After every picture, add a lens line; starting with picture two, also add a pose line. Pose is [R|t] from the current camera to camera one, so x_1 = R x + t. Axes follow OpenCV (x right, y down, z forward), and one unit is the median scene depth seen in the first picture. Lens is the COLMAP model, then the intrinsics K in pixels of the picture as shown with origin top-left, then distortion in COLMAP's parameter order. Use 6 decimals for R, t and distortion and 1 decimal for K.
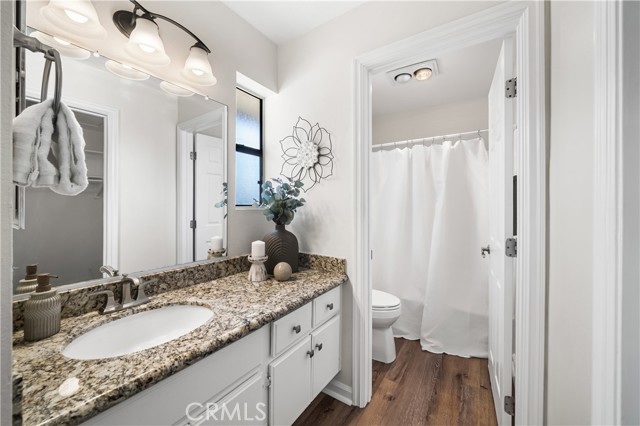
lens RADIAL K [[237.4, 0, 321.2], [0, 237.4, 212.4], [0, 0, 1]] dist [-0.000454, 0.000152]
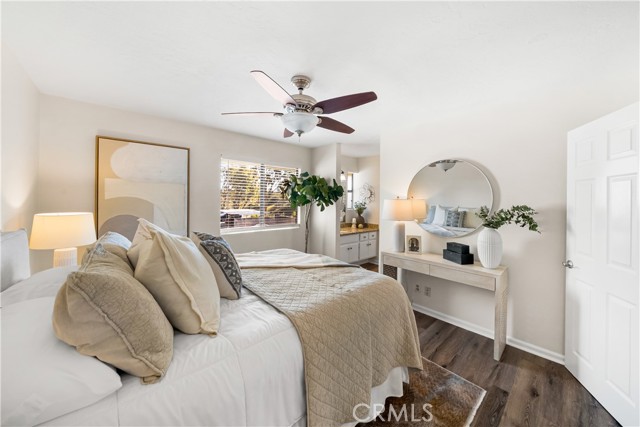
lens RADIAL K [[220.8, 0, 322.3], [0, 220.8, 209.5], [0, 0, 1]] dist [-0.009494, -0.000421]
pose [[0.967164, 0.007247, -0.254050, 0.130390], [-0.004989, 0.999942, 0.009530, -0.050050], [0.254104, -0.007950, 0.967144, -2.412916]]
